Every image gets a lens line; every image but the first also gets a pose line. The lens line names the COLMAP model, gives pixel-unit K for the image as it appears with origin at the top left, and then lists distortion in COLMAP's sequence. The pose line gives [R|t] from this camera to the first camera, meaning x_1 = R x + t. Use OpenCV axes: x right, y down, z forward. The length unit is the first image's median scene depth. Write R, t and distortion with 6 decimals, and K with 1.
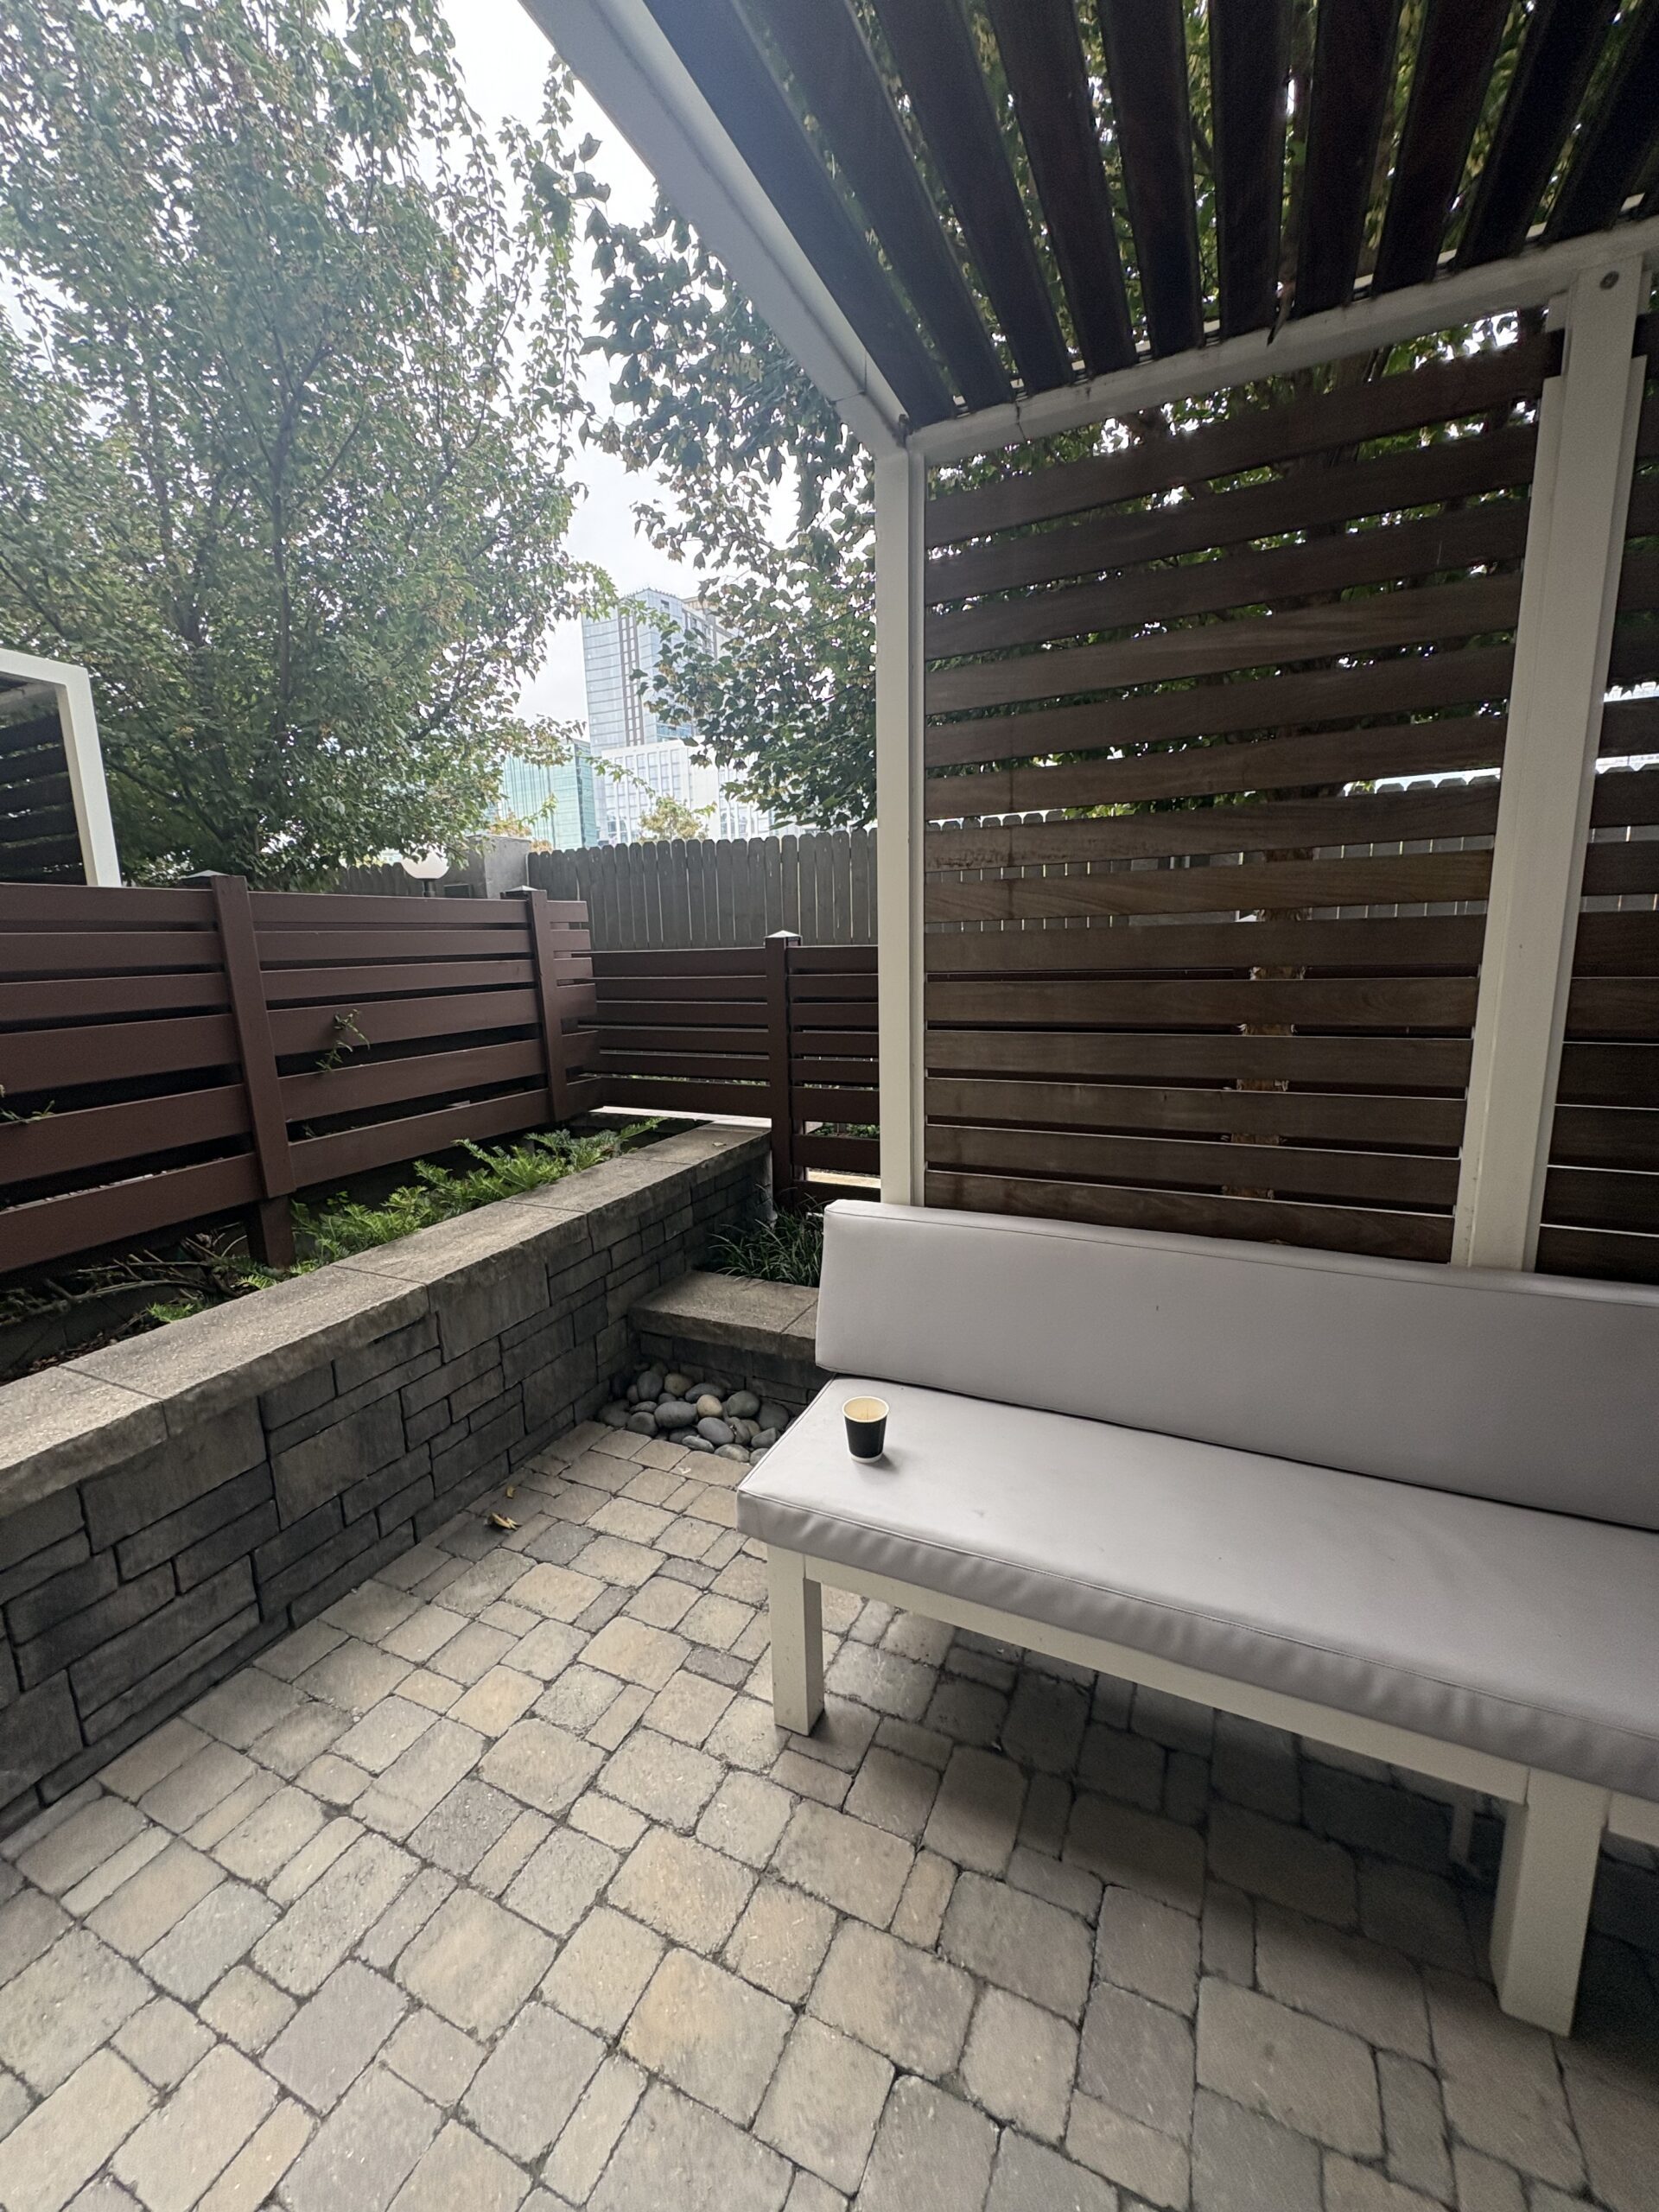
lens RADIAL K [[876.8, 0, 830.2], [0, 876.8, 1102.4], [0, 0, 1]] dist [-0.000219, -0.000027]
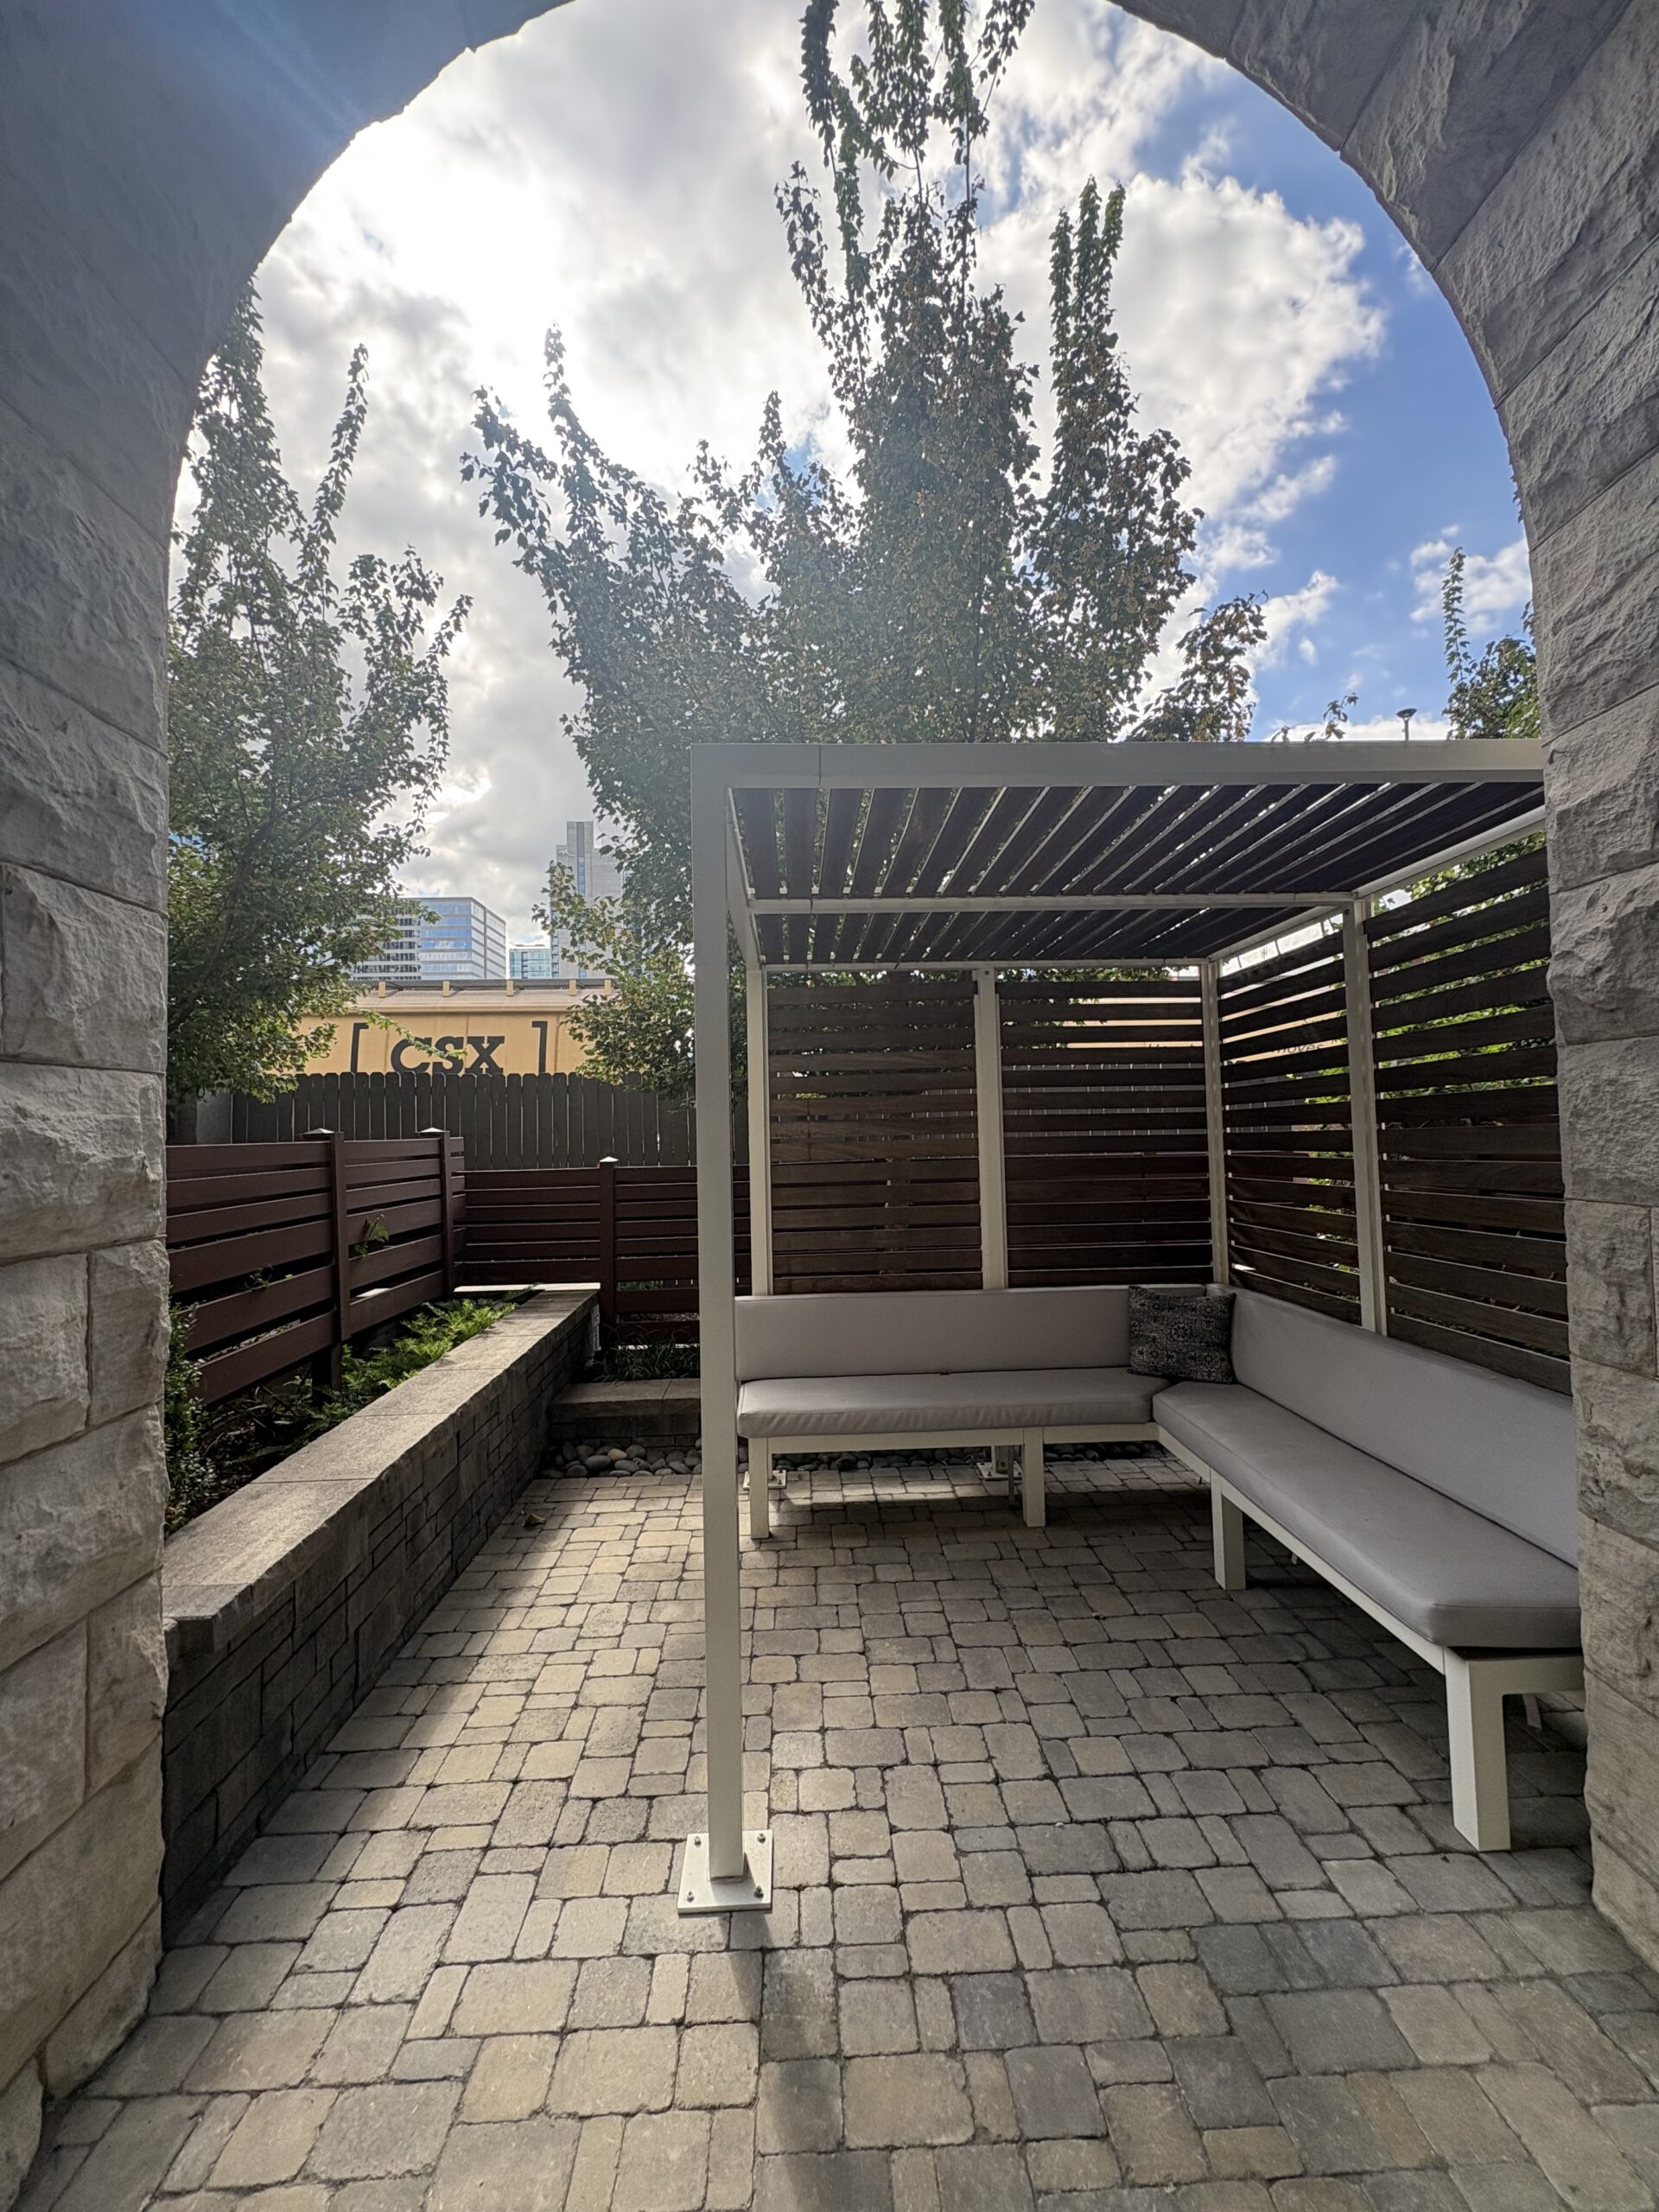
lens RADIAL K [[876.8, 0, 825.9], [0, 876.8, 1104.3], [0, 0, 1]] dist [-0.000219, -0.000027]
pose [[0.890103, 0.020616, 0.455293, -0.677086], [0.082727, 0.975074, -0.205883, 0.104407], [-0.448188, 0.220922, 0.866210, -0.874442]]
